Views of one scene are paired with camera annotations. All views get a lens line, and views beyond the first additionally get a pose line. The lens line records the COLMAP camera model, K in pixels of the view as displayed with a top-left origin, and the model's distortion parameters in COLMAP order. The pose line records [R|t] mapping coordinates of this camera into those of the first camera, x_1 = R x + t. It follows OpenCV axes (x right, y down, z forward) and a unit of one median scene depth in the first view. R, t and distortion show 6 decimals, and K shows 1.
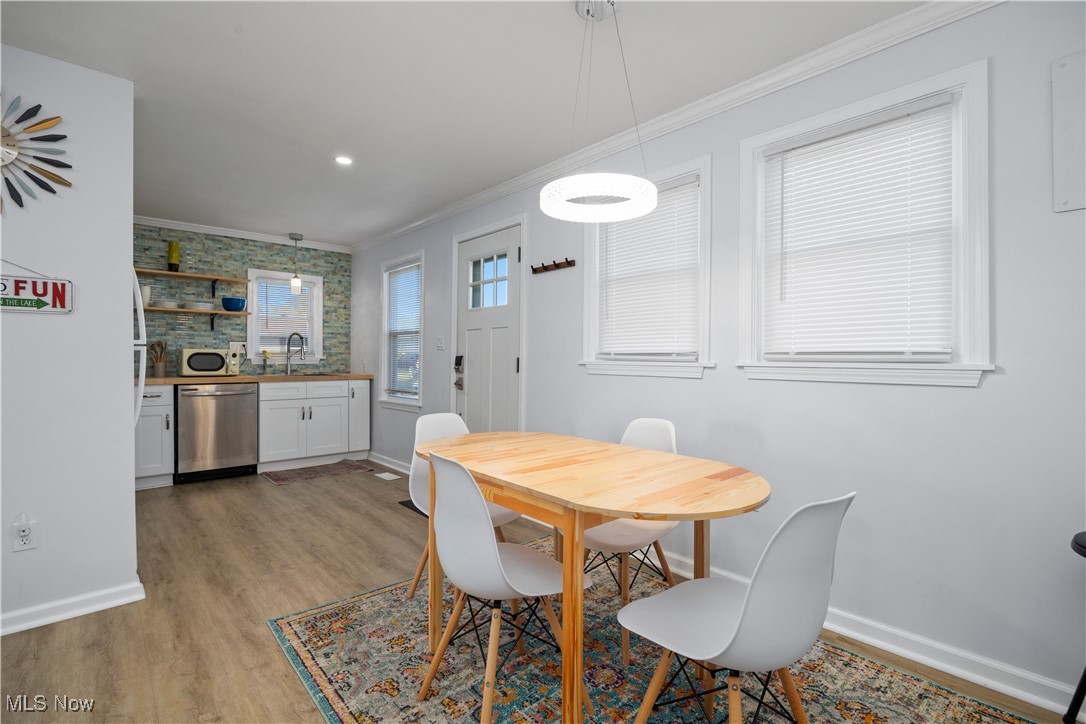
lens RADIAL K [[499.1, 0, 543.1], [0, 499.1, 359.5], [0, 0, 1]] dist [-0.013039, 0.000229]
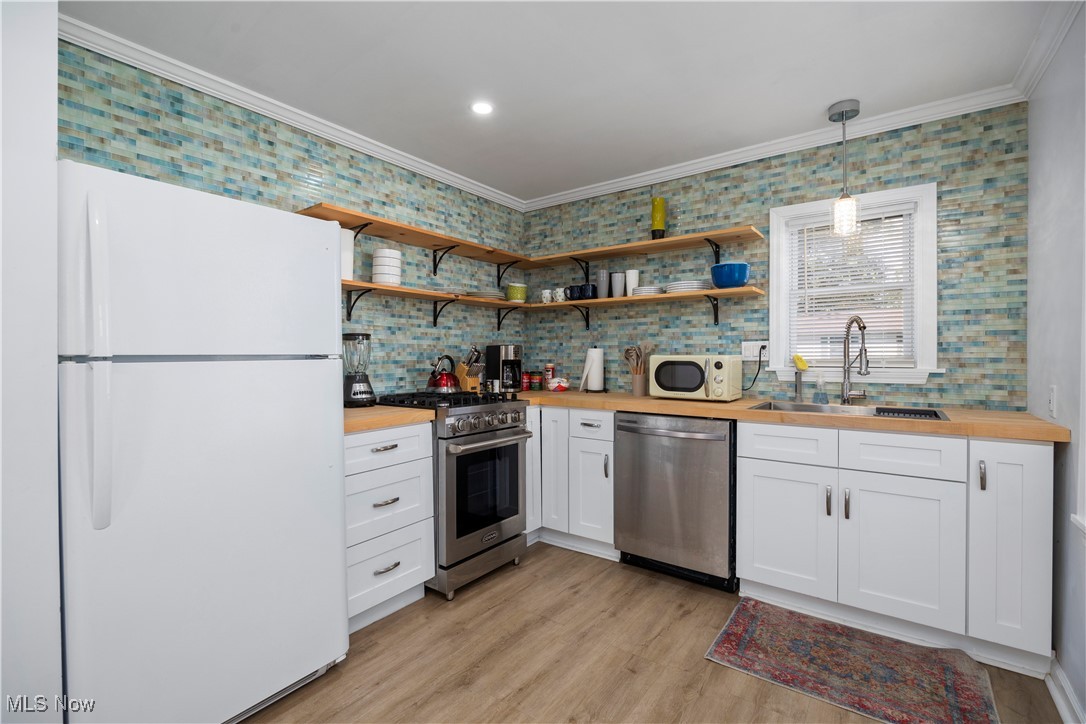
lens RADIAL K [[477.7, 0, 544.7], [0, 477.7, 357.2], [0, 0, 1]] dist [-0.010944, 0.000795]
pose [[0.196278, -0.002674, -0.980545, -0.170134], [-0.001660, 0.999994, -0.003059, -0.020764], [0.980547, 0.002228, 0.196273, 0.926103]]
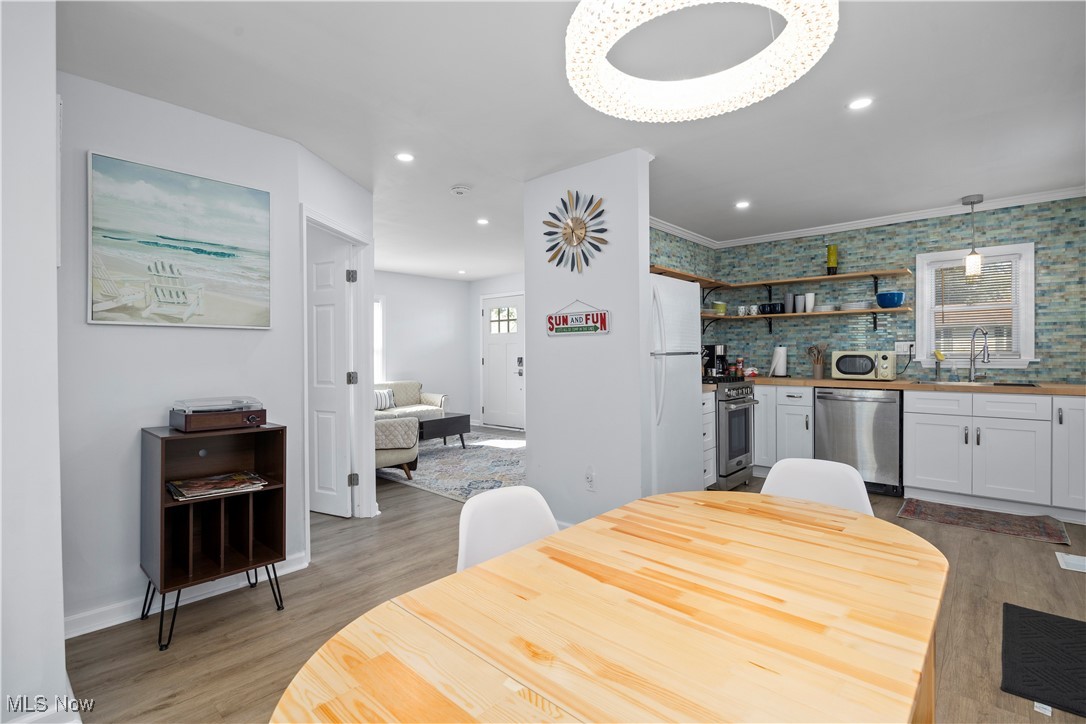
lens RADIAL K [[499.1, 0, 544.8], [0, 499.1, 356.5], [0, 0, 1]] dist [-0.013039, 0.000229]
pose [[0.098624, 0.001556, -0.995124, 0.266795], [0.003387, 0.999992, 0.001900, -0.018622], [0.995119, -0.003557, 0.098618, 0.406350]]
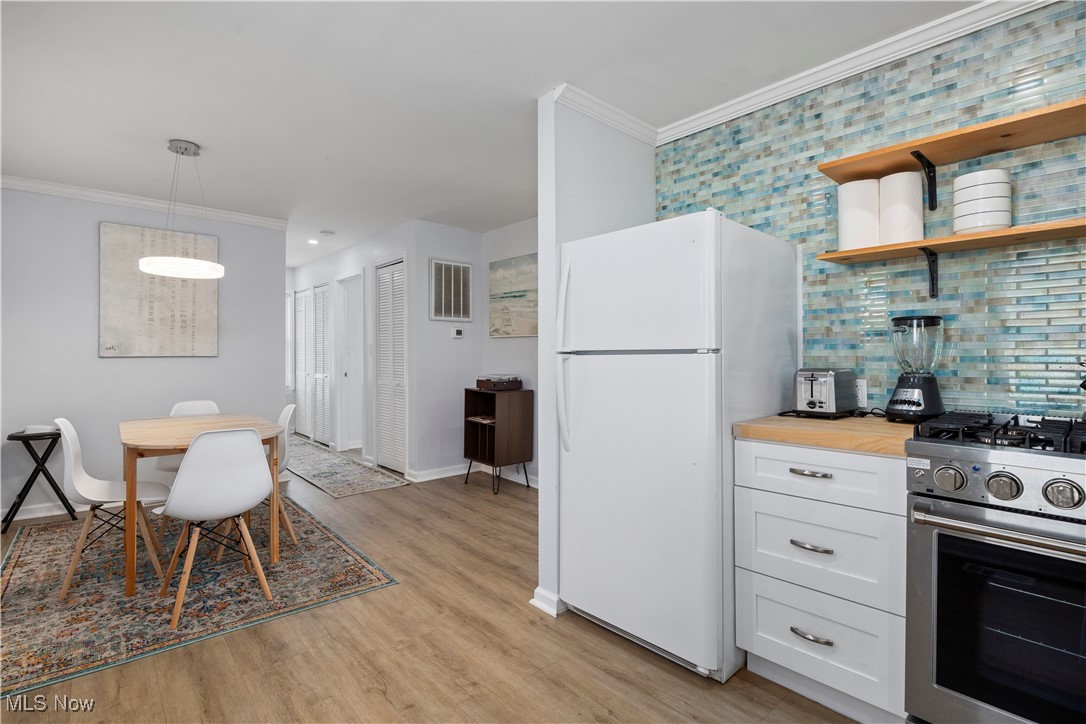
lens RADIAL K [[499.1, 0, 540.8], [0, 499.1, 352.9], [0, 0, 1]] dist [-0.013039, 0.000229]
pose [[-0.999986, -0.001821, 0.004887, -0.534888], [-0.001807, 0.999995, 0.002704, -0.021409], [-0.004892, 0.002695, -0.999984, 1.299651]]
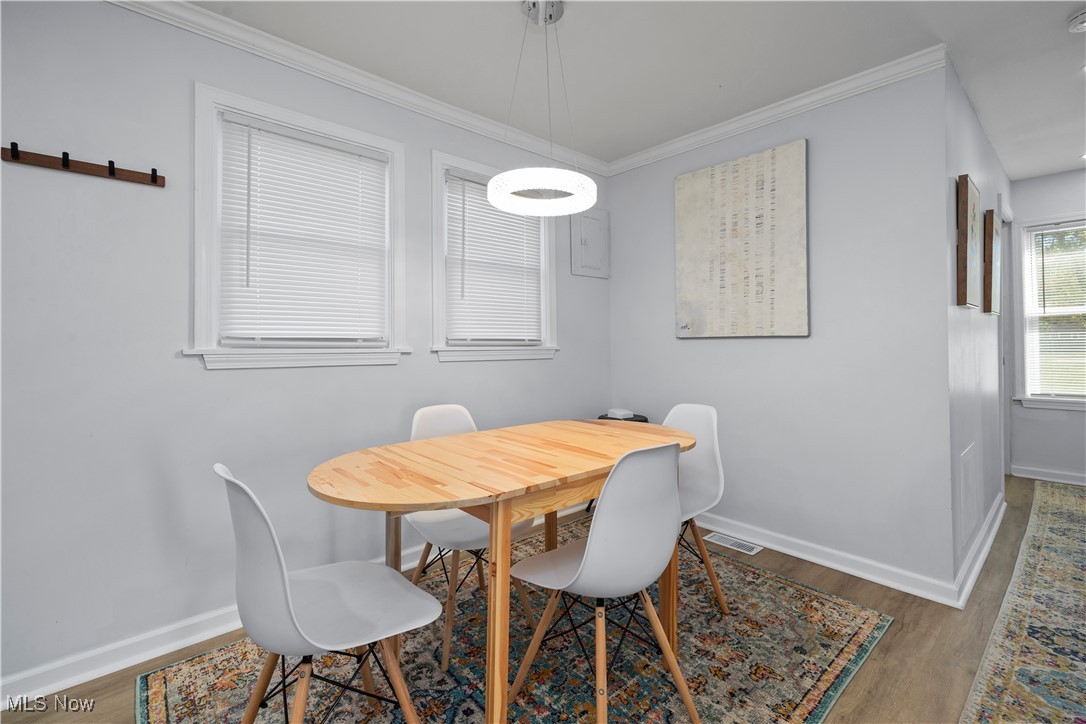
lens RADIAL K [[476.0, 0, 547.9], [0, 476.0, 339.1], [0, 0, 1]] dist [0.009175, 0.000153]
pose [[-0.006887, 0.009463, 0.999932, -0.441671], [0.009379, 0.999912, -0.009398, -0.000579], [-0.999932, 0.009314, -0.006975, 0.491186]]
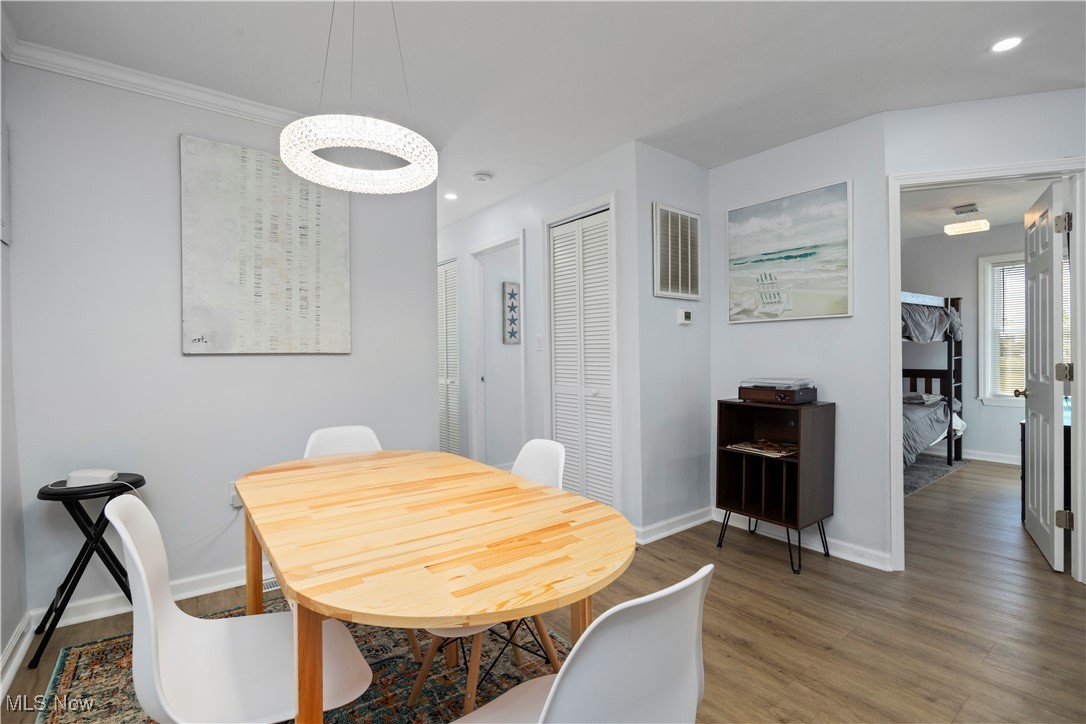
lens RADIAL K [[499.1, 0, 544.5], [0, 499.1, 361.4], [0, 0, 1]] dist [-0.013039, 0.000229]
pose [[-0.996982, 0.005760, 0.077414, -0.115005], [0.006935, 0.999865, 0.014917, -0.005201], [-0.077318, 0.015409, -0.996887, 0.866030]]
